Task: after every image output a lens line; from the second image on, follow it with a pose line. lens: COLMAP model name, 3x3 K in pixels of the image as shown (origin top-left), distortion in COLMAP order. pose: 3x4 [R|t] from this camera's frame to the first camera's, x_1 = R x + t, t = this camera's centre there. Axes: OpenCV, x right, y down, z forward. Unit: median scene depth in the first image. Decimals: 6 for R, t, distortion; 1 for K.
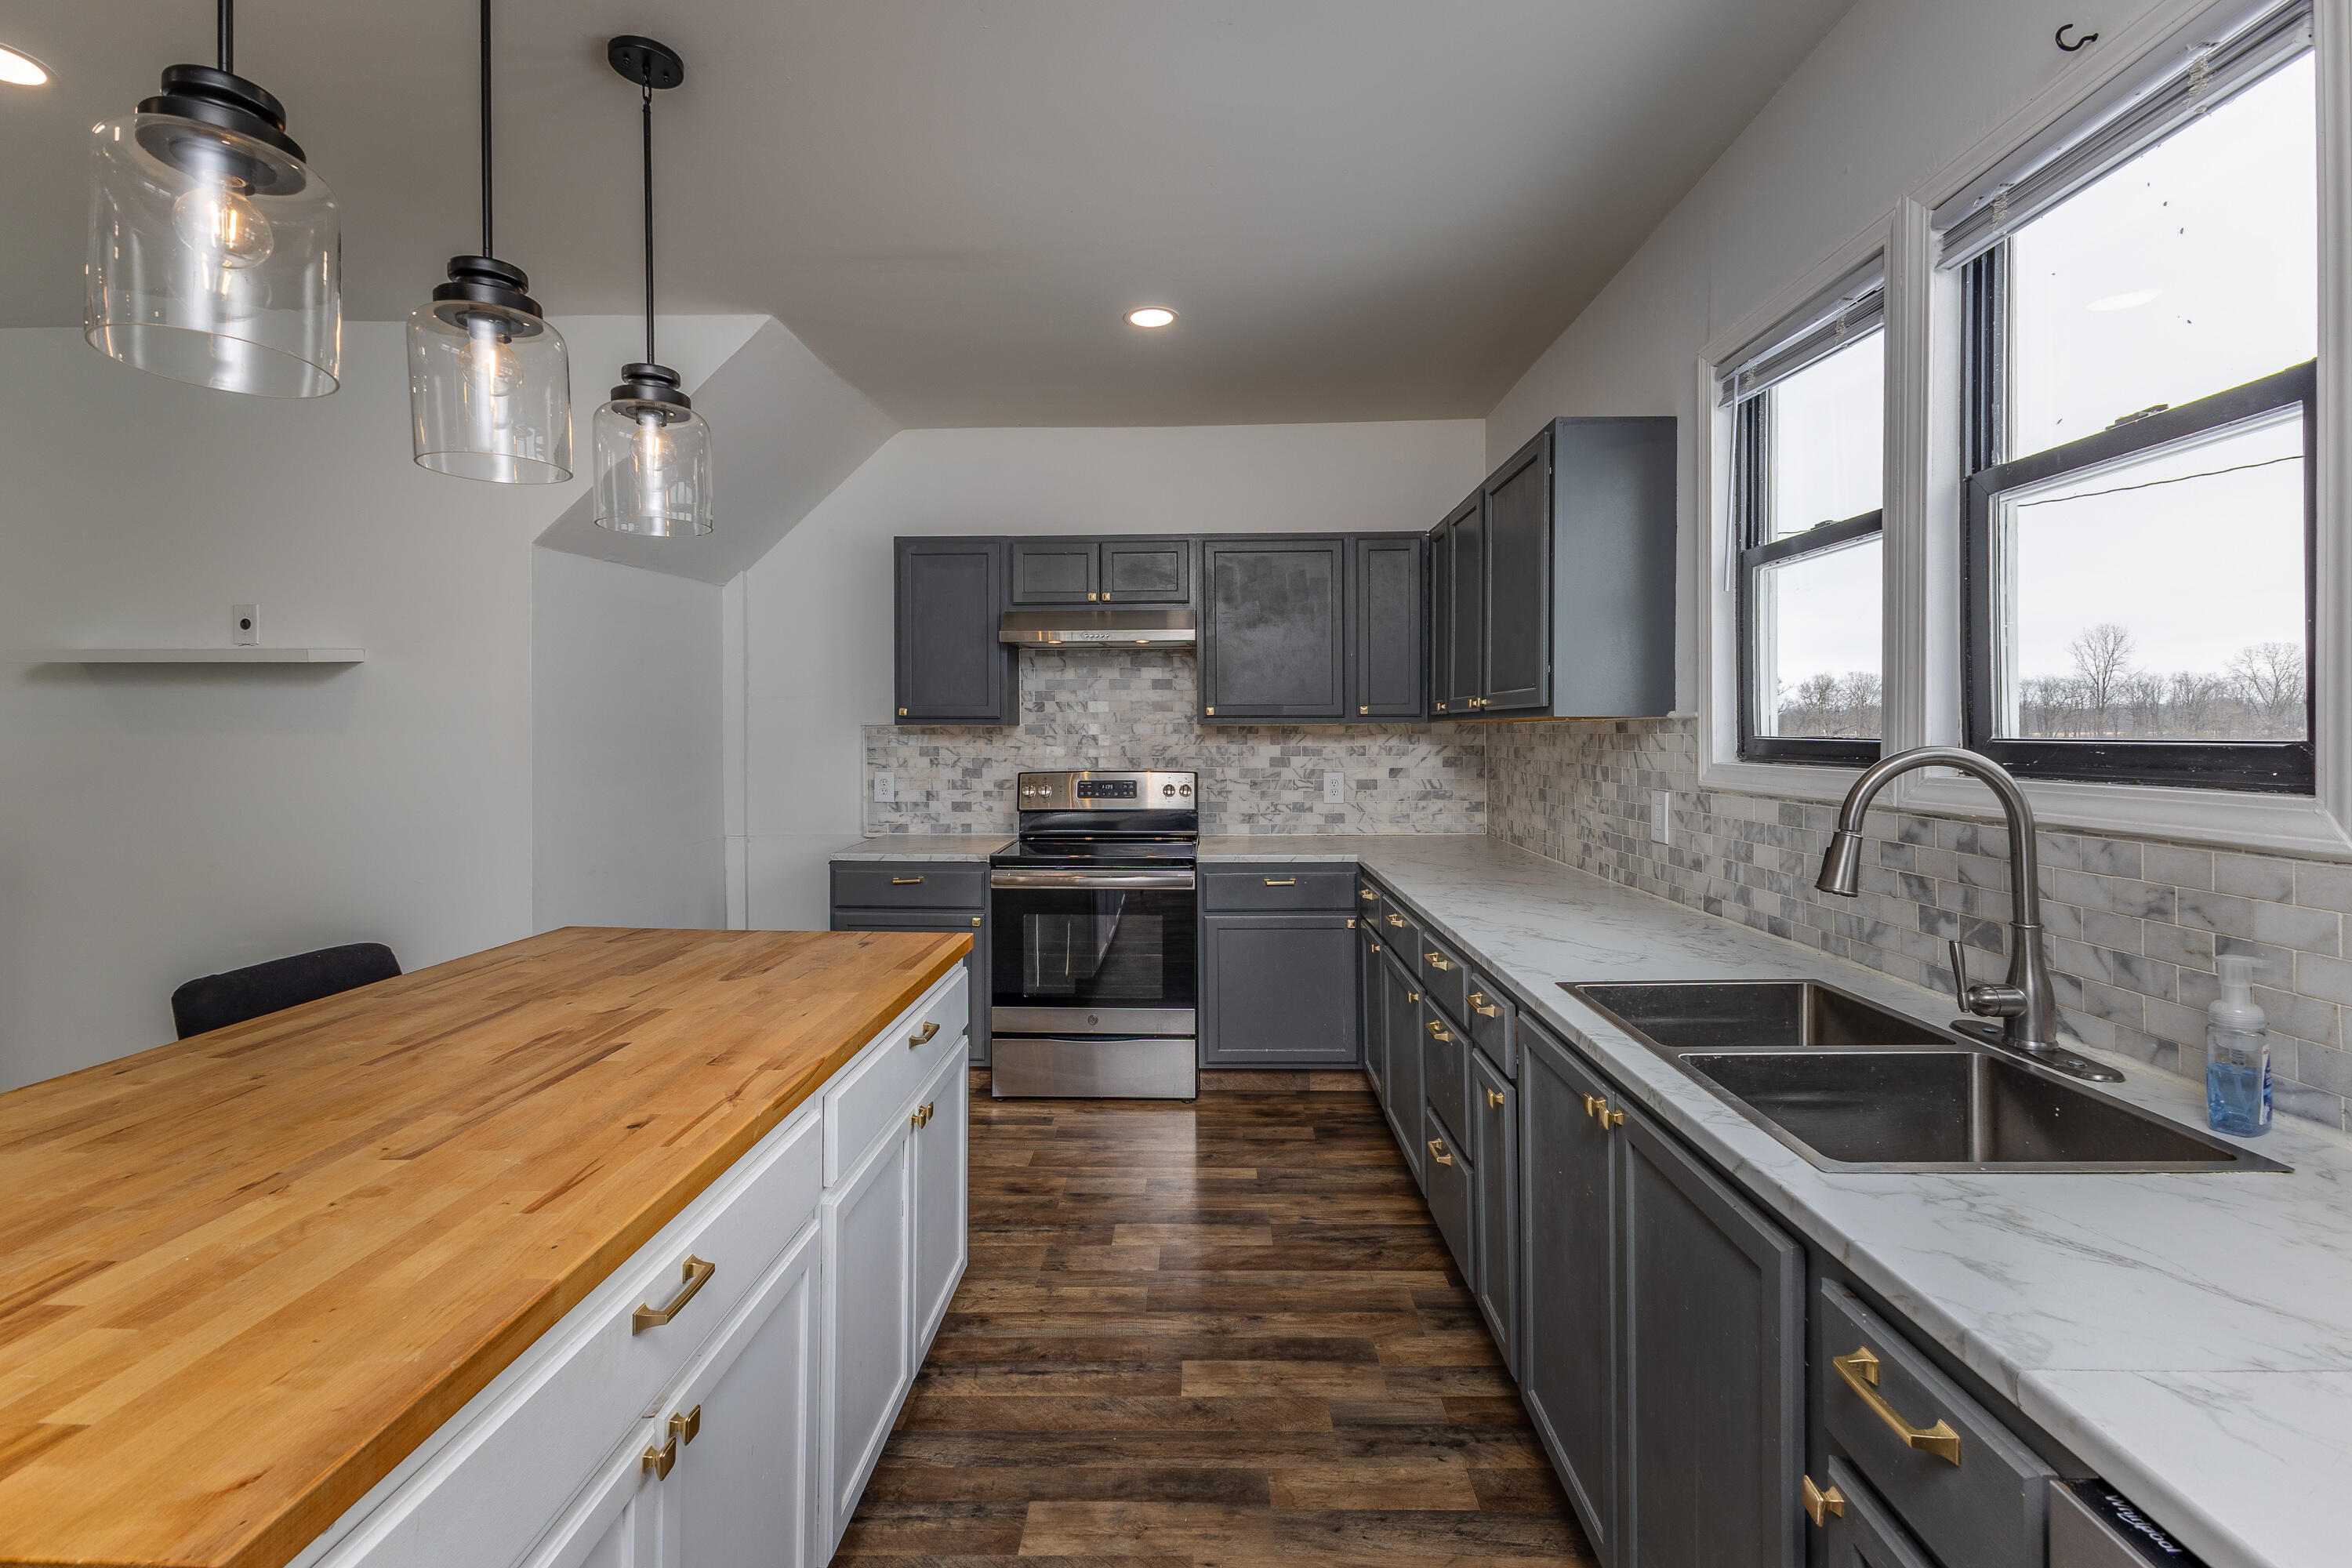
lens RADIAL K [[1024.1, 0, 1172.4], [0, 1024.1, 715.7], [0, 0, 1]] dist [0.010268, 0.000434]
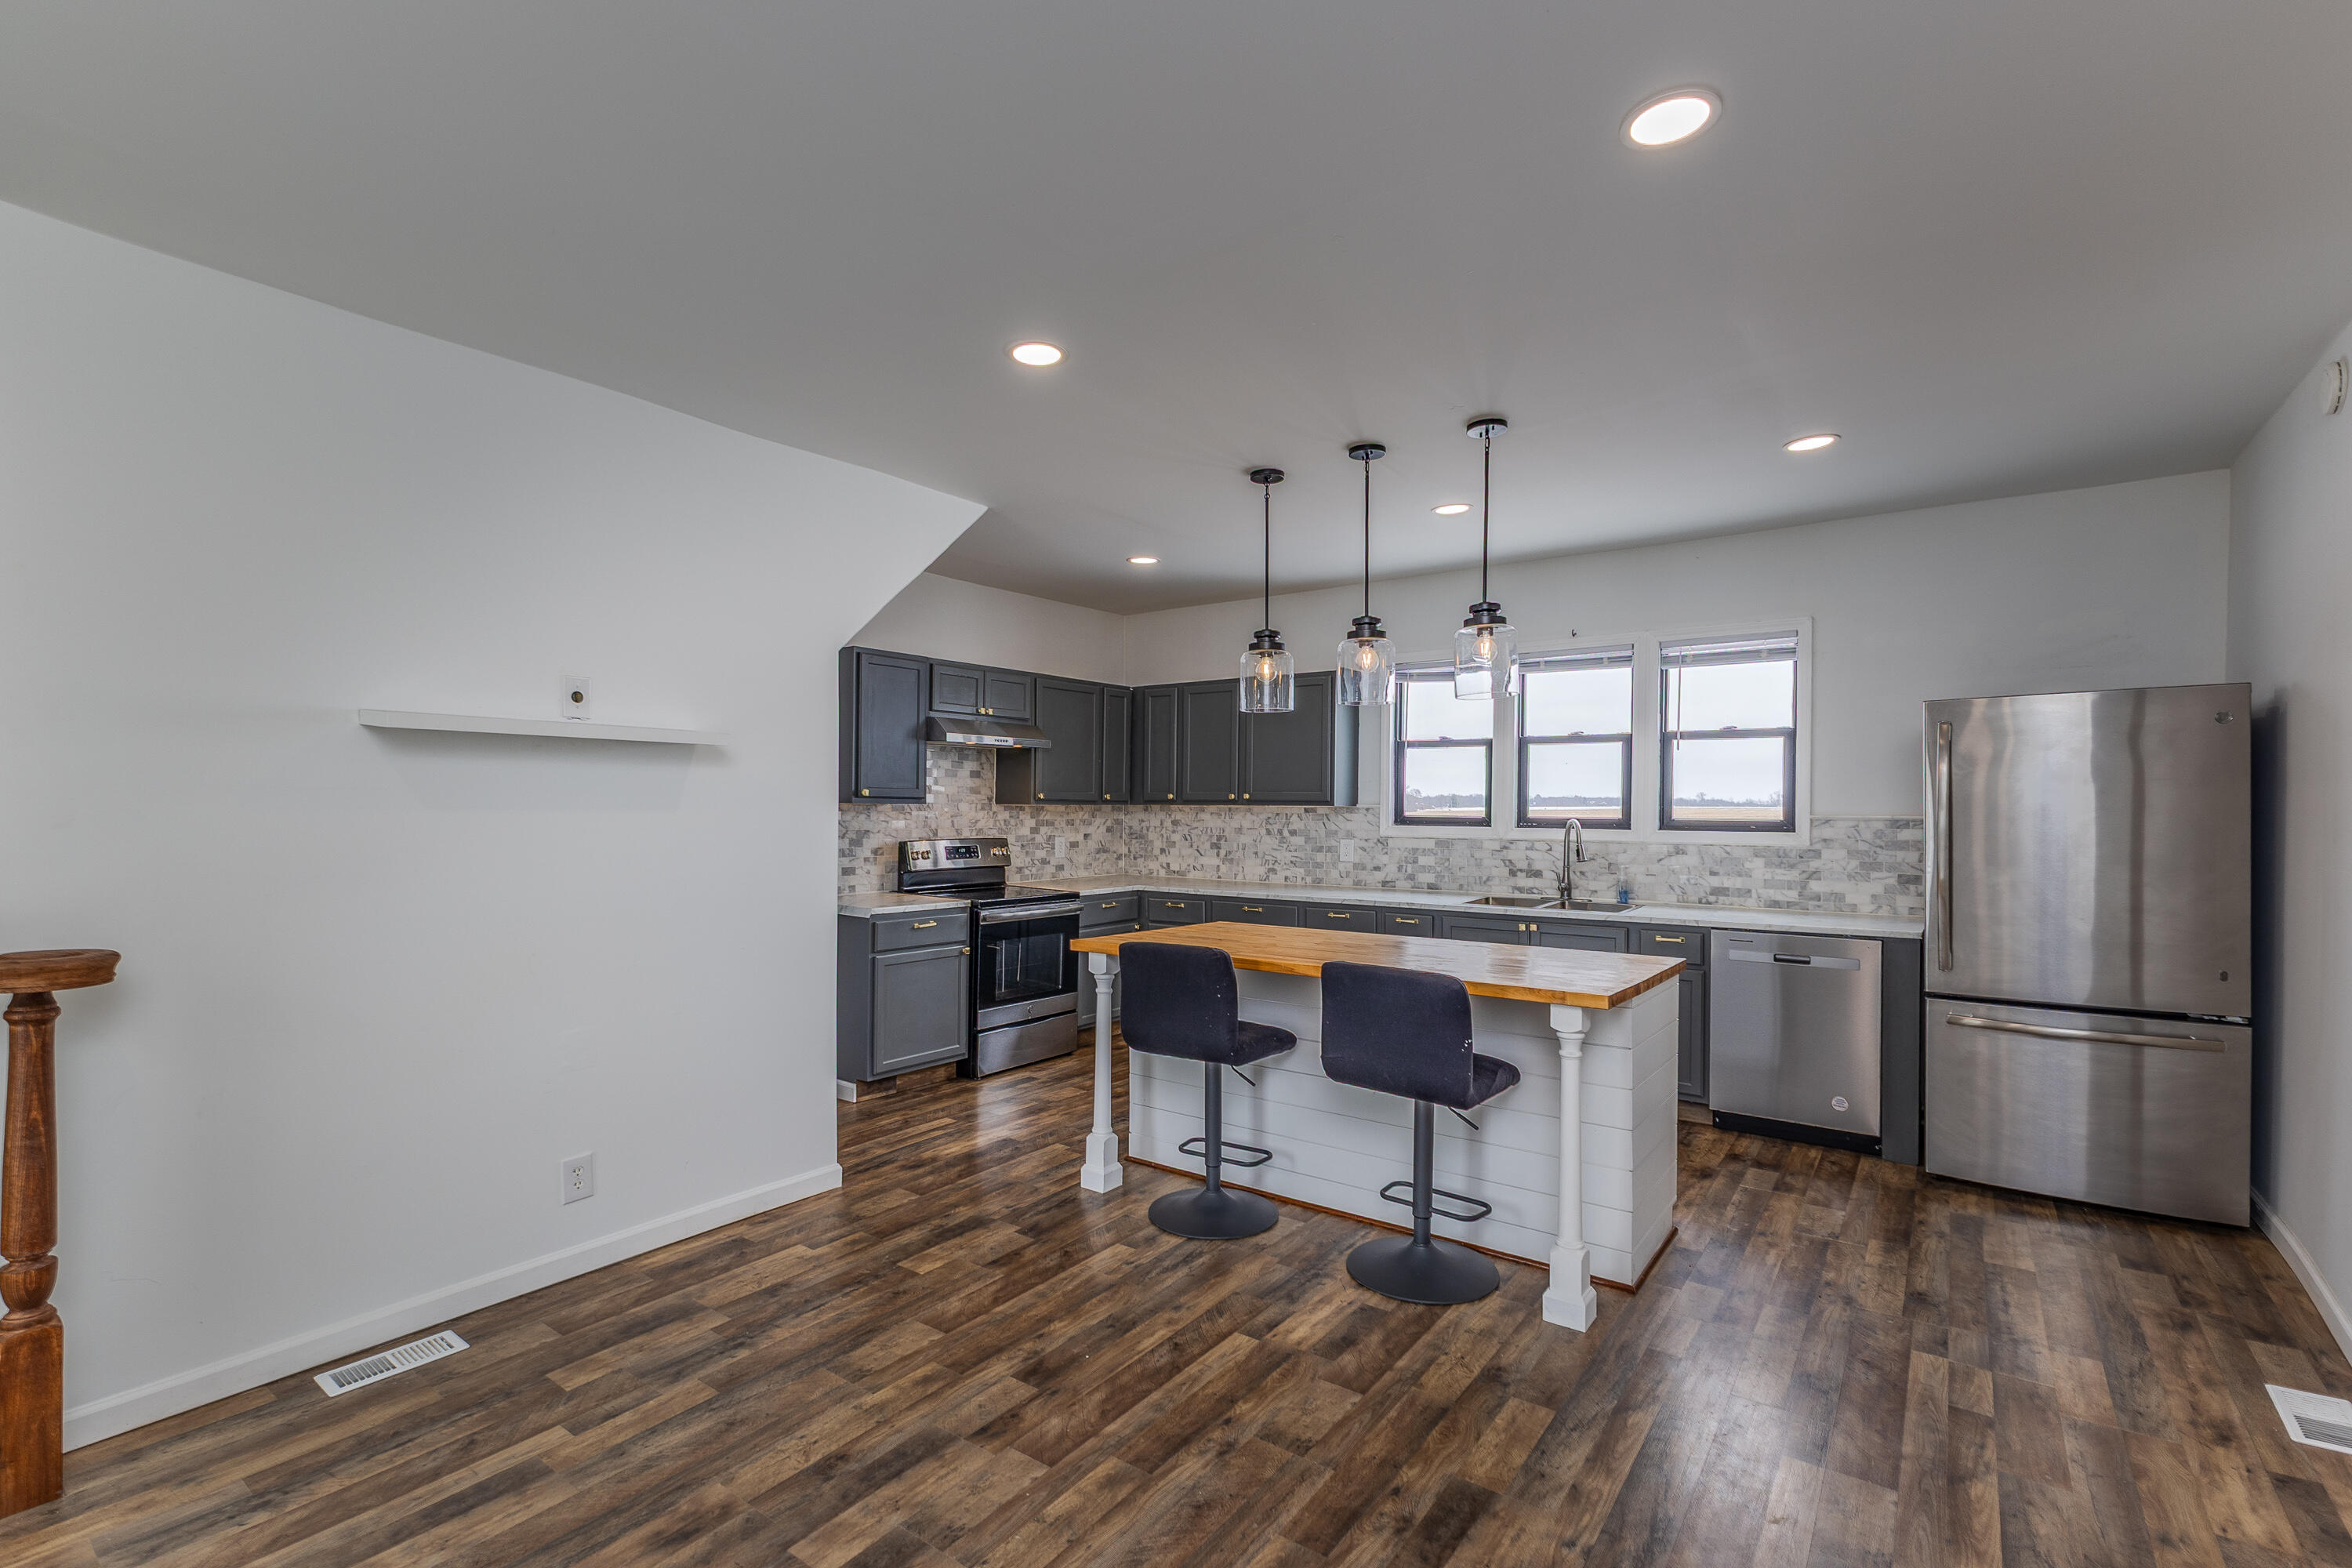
lens RADIAL K [[1050.1, 0, 1164.7], [0, 1050.1, 816.3], [0, 0, 1]] dist [0.010751, -0.003729]
pose [[0.586381, -0.001065, 0.810035, -0.989874], [-0.021886, 0.999613, 0.017157, -0.004399], [-0.809740, -0.027789, 0.586131, -0.016746]]
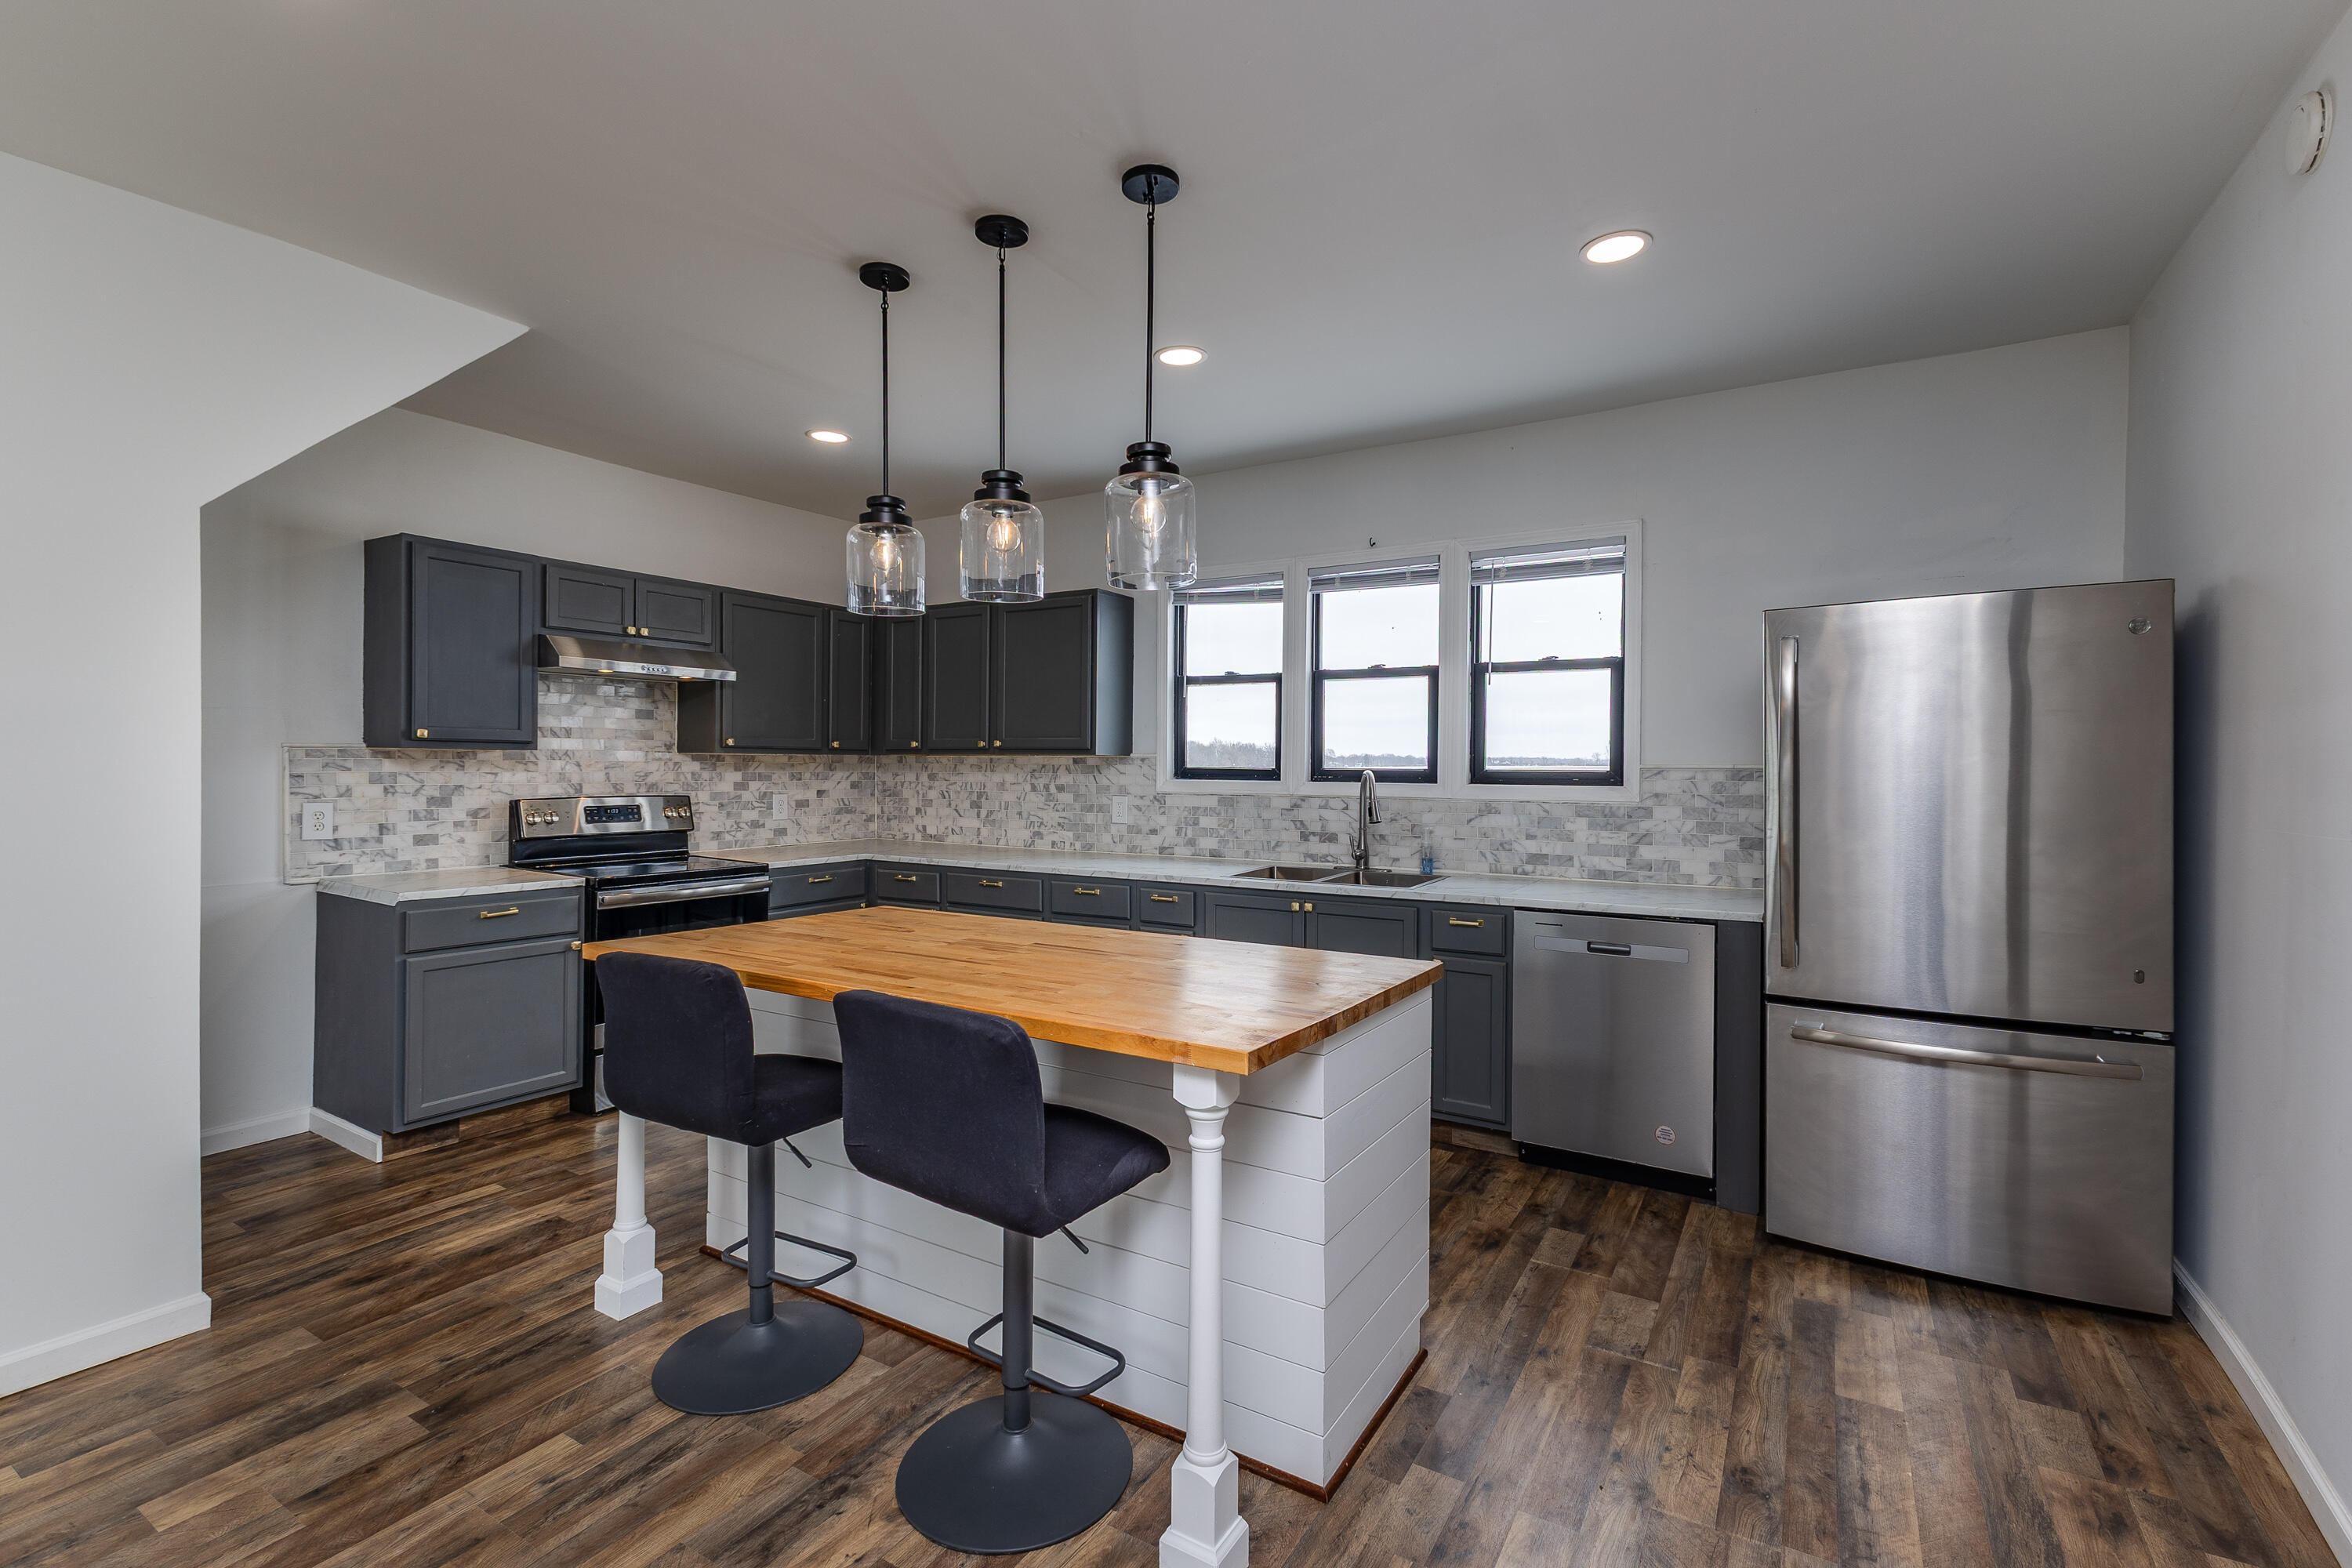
lens RADIAL K [[1050.1, 0, 1182.8], [0, 1050.1, 777.7], [0, 0, 1]] dist [0.010751, -0.003729]
pose [[0.503635, -0.002731, 0.863912, -0.672529], [-0.023401, 0.999585, 0.016802, 0.003795], [-0.863600, -0.028679, 0.503362, -0.031499]]
